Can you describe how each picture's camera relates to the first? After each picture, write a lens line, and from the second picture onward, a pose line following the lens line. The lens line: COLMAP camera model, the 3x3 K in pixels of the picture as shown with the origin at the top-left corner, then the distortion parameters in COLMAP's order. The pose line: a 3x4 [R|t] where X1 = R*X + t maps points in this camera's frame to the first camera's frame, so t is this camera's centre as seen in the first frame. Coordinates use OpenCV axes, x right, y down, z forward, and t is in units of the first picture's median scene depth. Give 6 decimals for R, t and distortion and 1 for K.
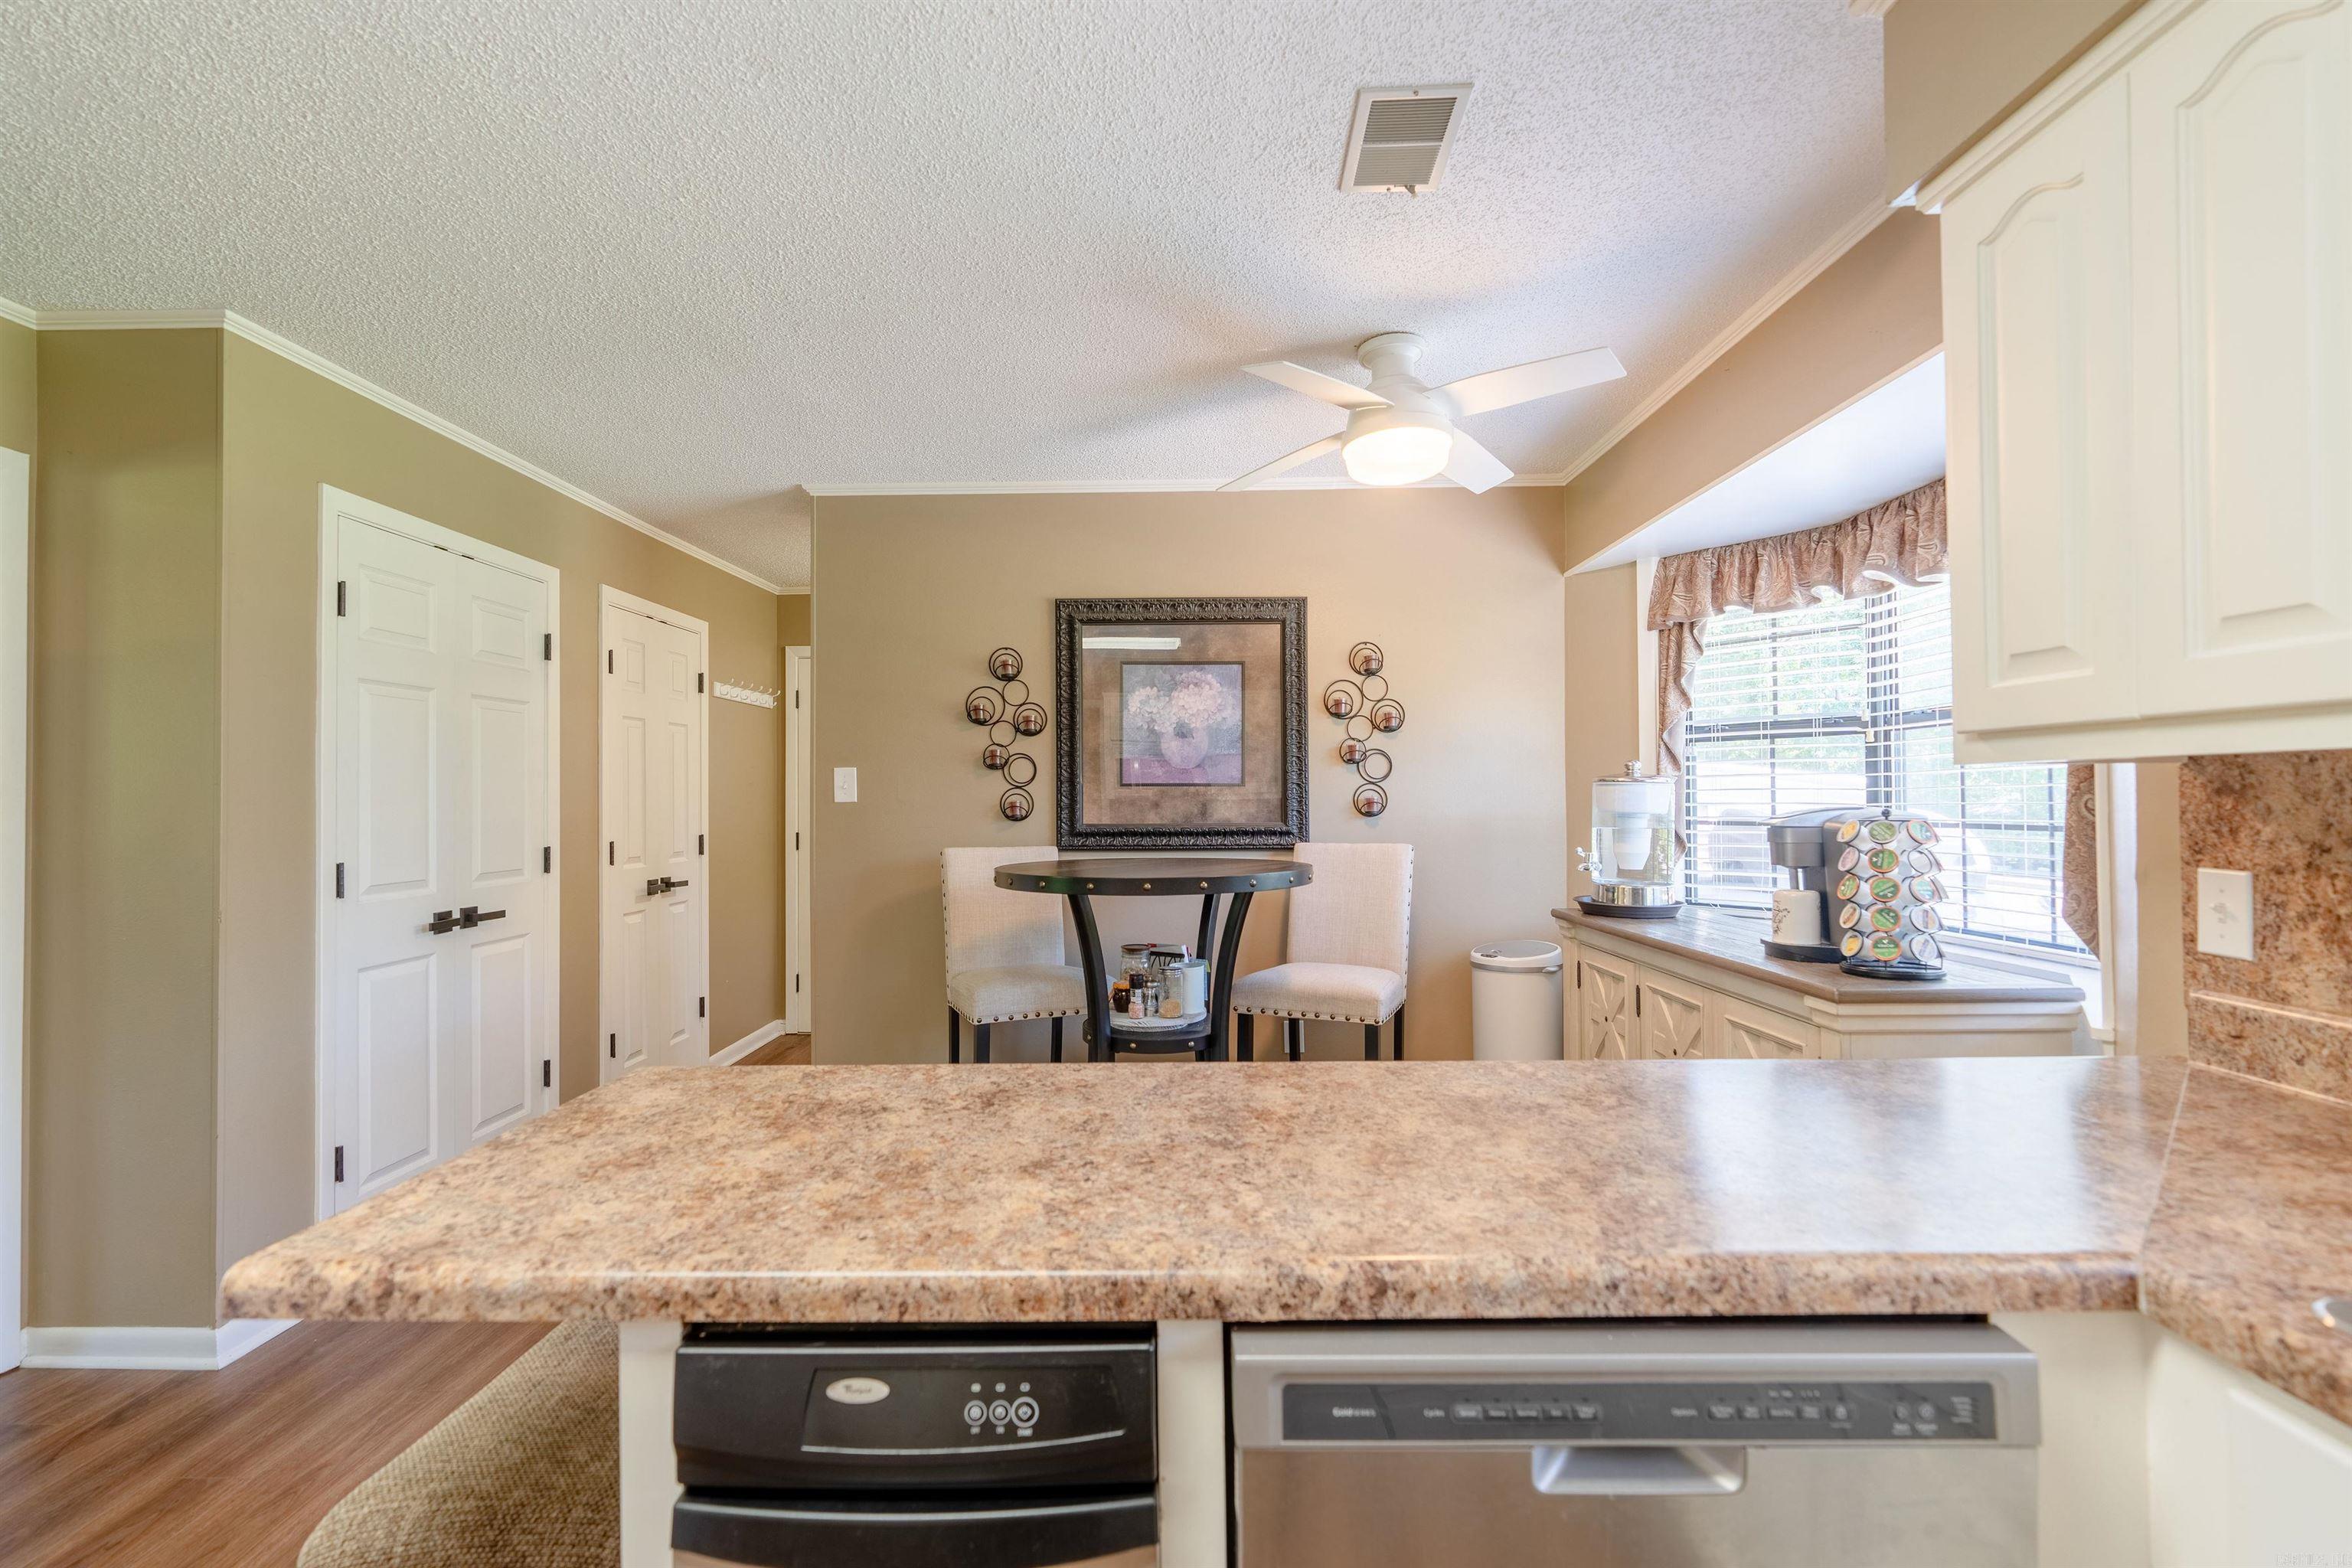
lens RADIAL K [[1060.4, 0, 1172.7], [0, 1060.4, 782.1], [0, 0, 1]] dist [-0.012818, 0.005564]
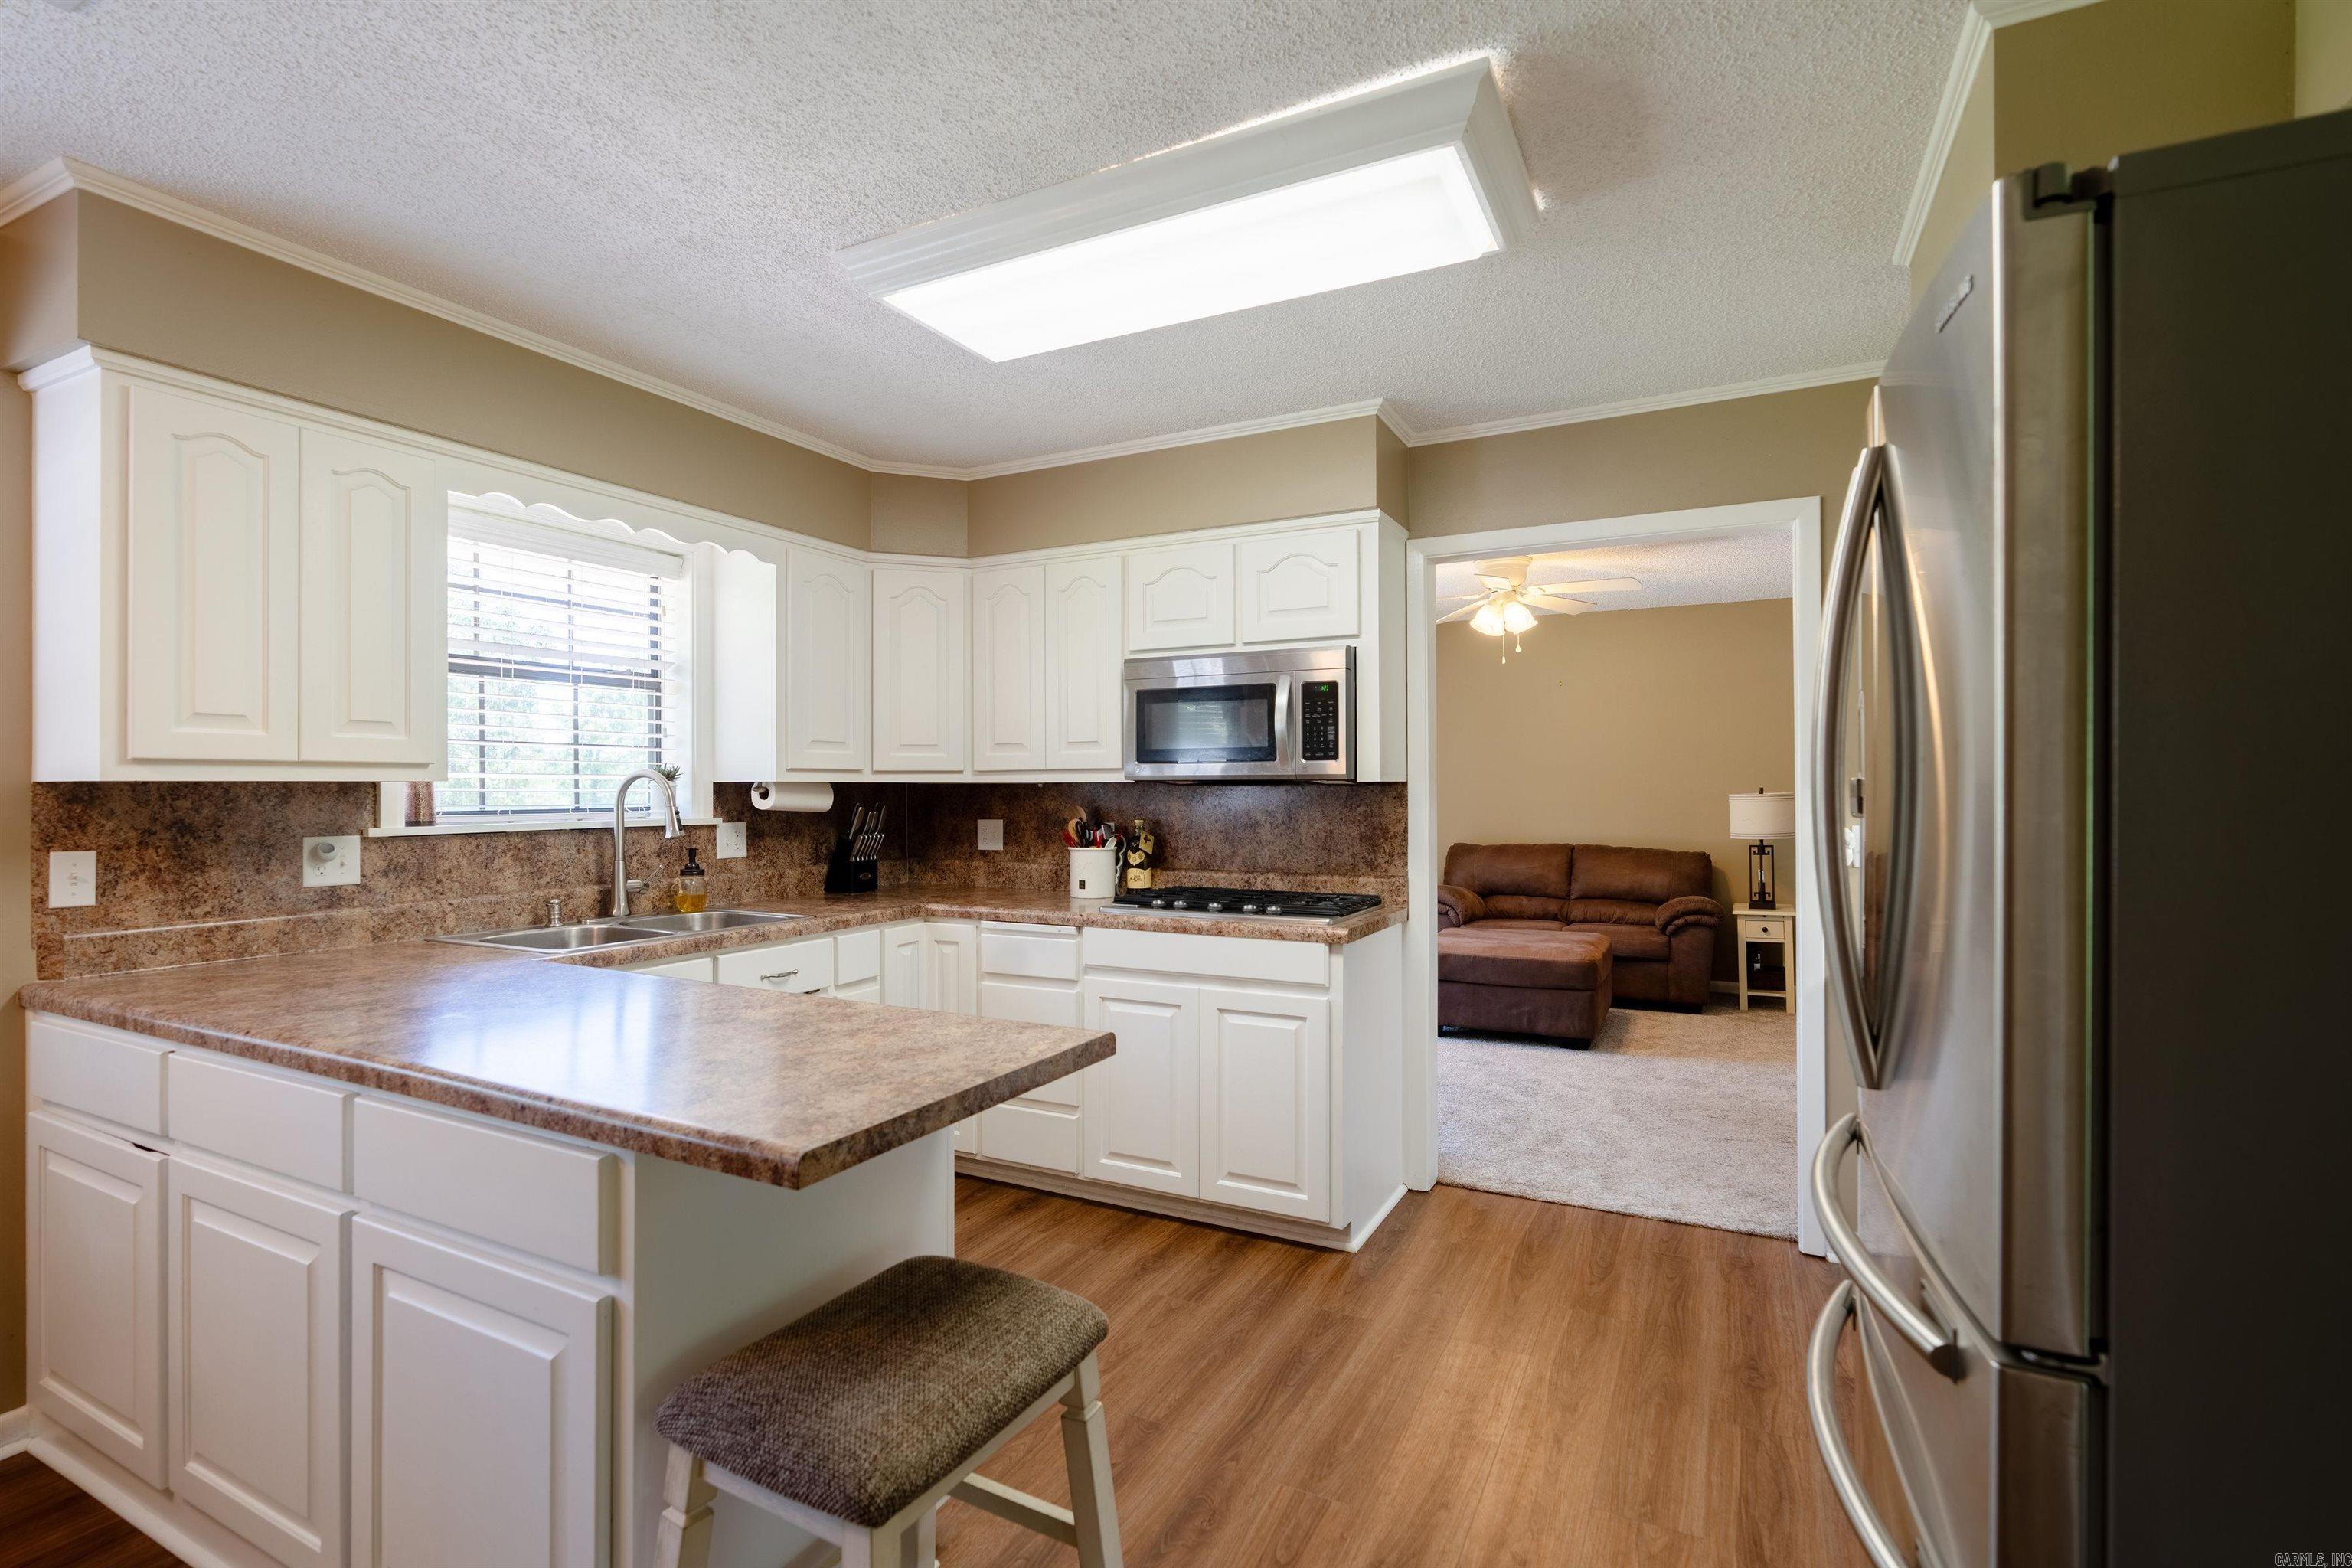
lens RADIAL K [[1086.6, 0, 1172.5], [0, 1086.6, 783.1], [0, 0, 1]] dist [-0.013482, 0.006479]
pose [[-0.894492, 0.013695, 0.446875, -0.516742], [0.004137, 0.999741, -0.022359, 0.010914], [-0.447065, -0.018152, -0.894317, 0.751372]]
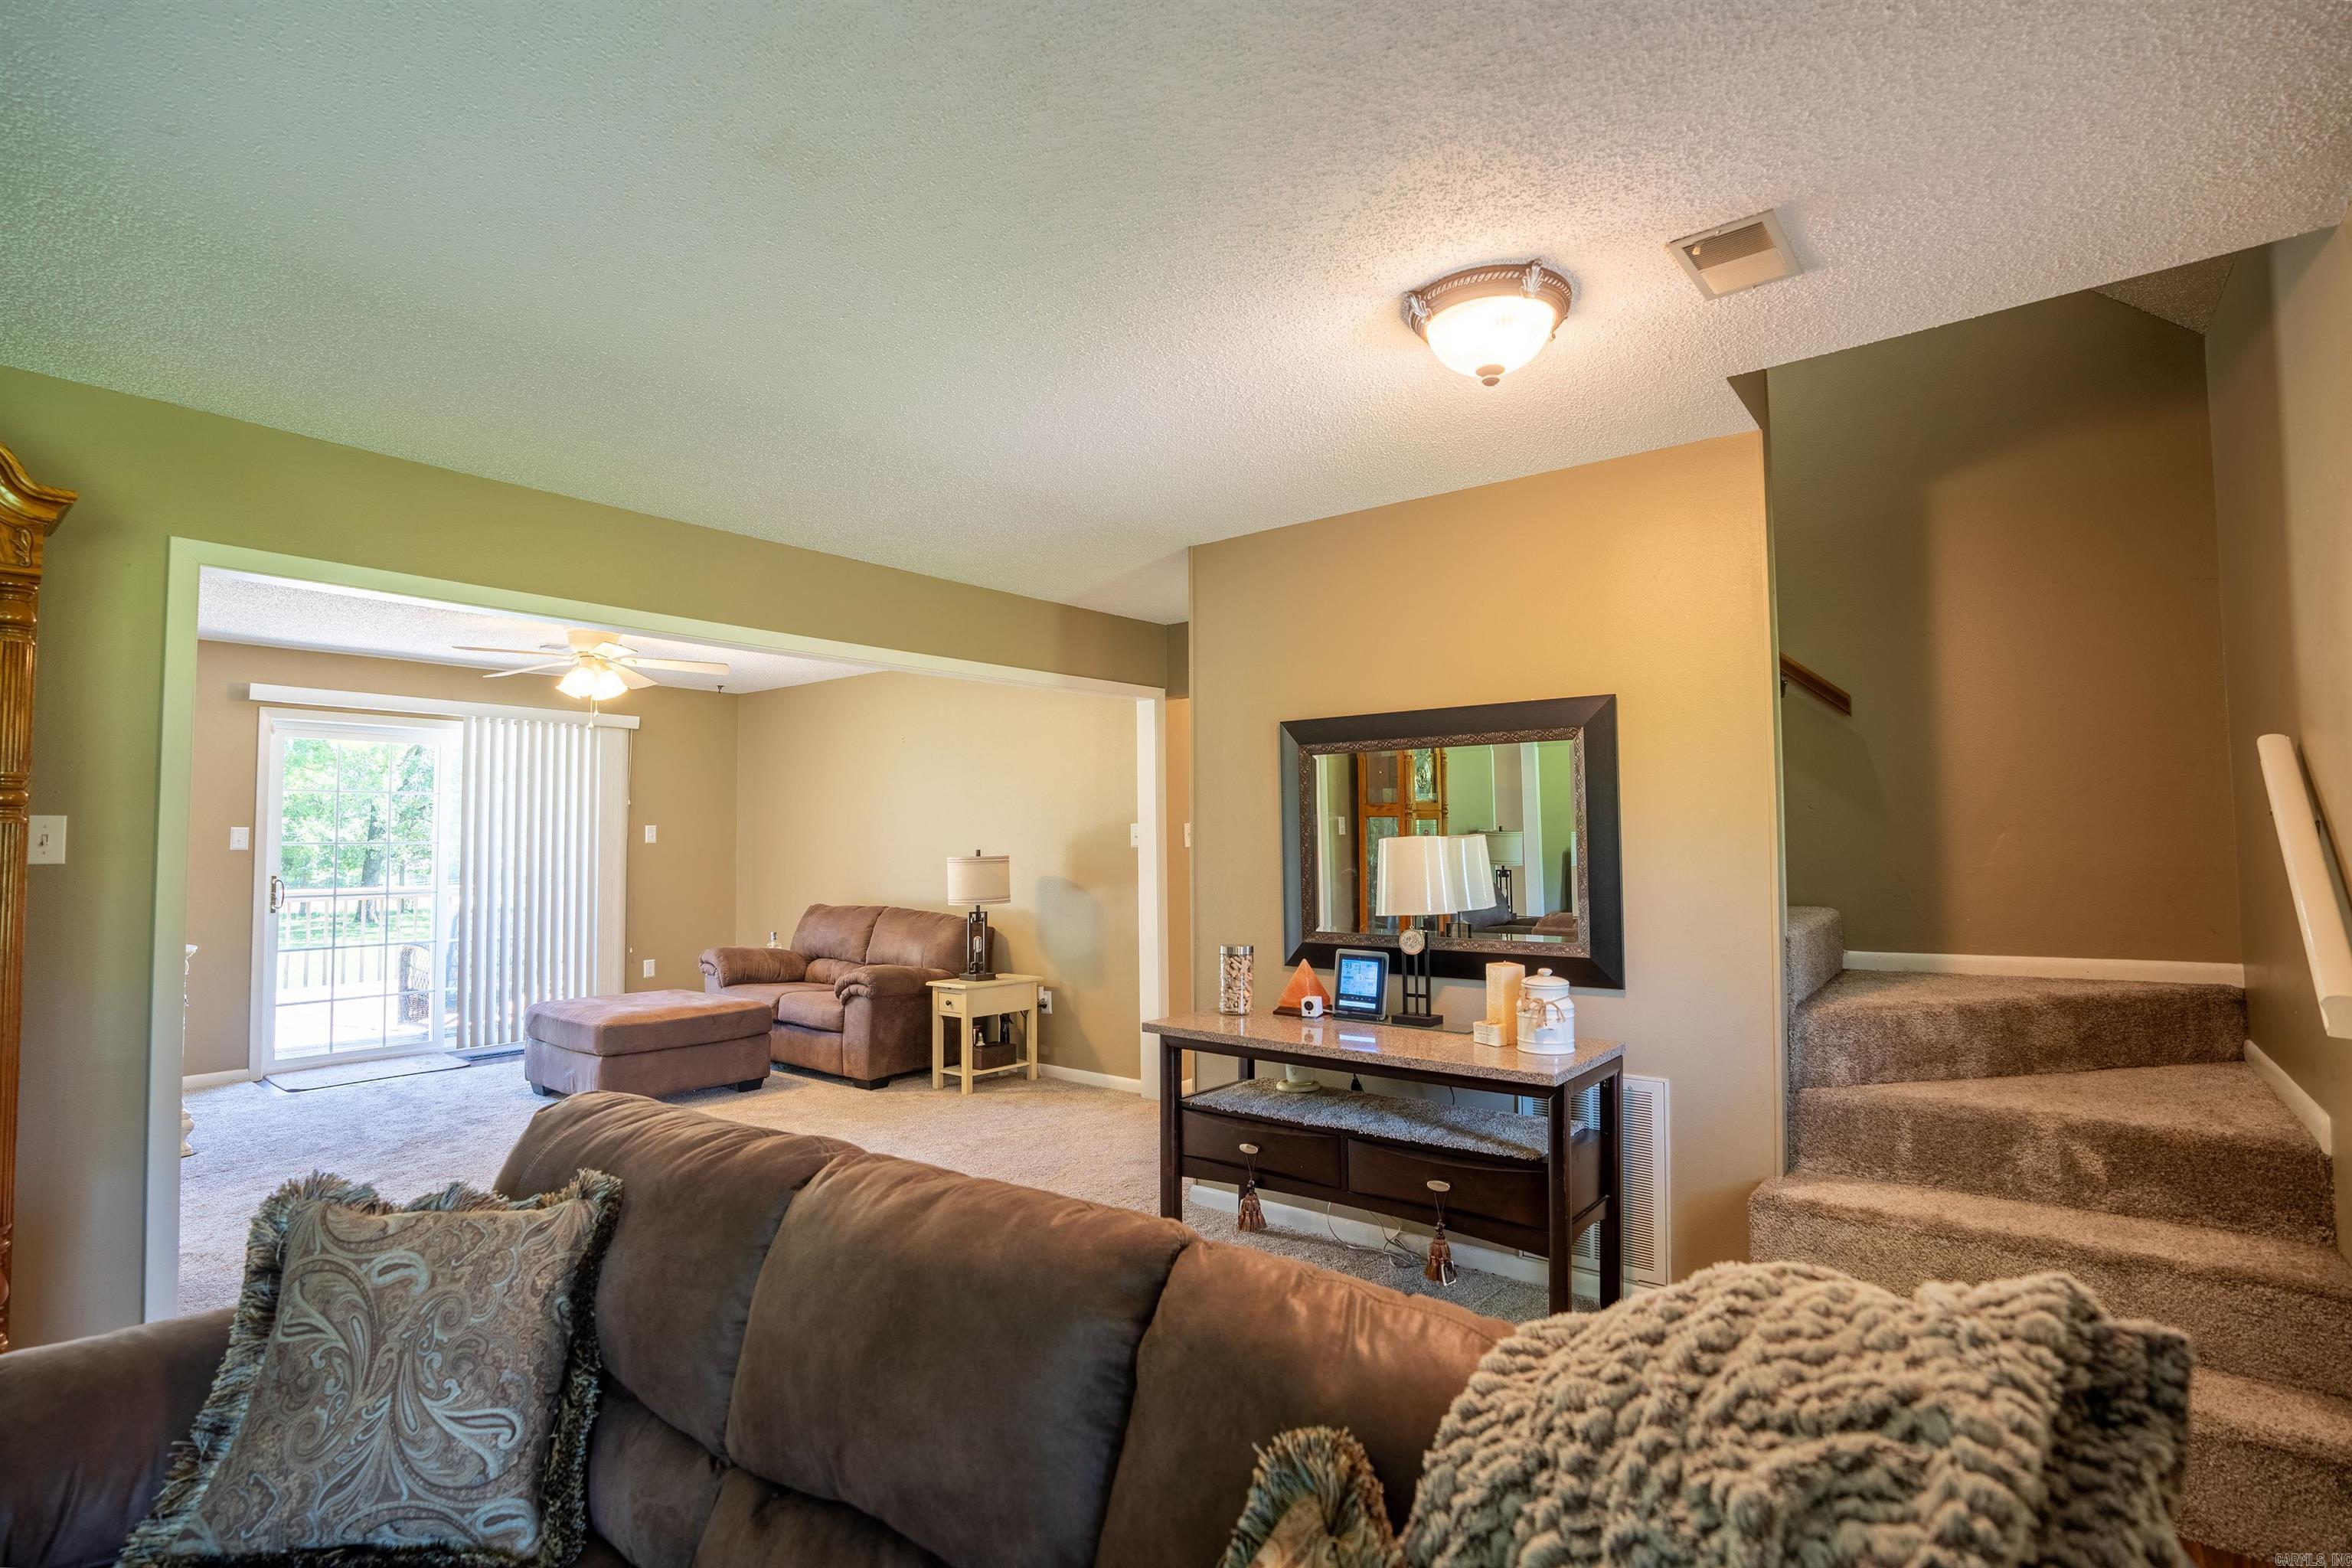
lens RADIAL K [[1113.3, 0, 1176.0], [0, 1113.3, 784.0], [0, 0, 1]] dist [-0.043839, 0.000300]
pose [[-0.788974, 0.040769, 0.613073, -2.048093], [0.000681, 0.997854, -0.065480, -0.009196], [-0.614427, -0.051244, -0.787308, -0.212175]]
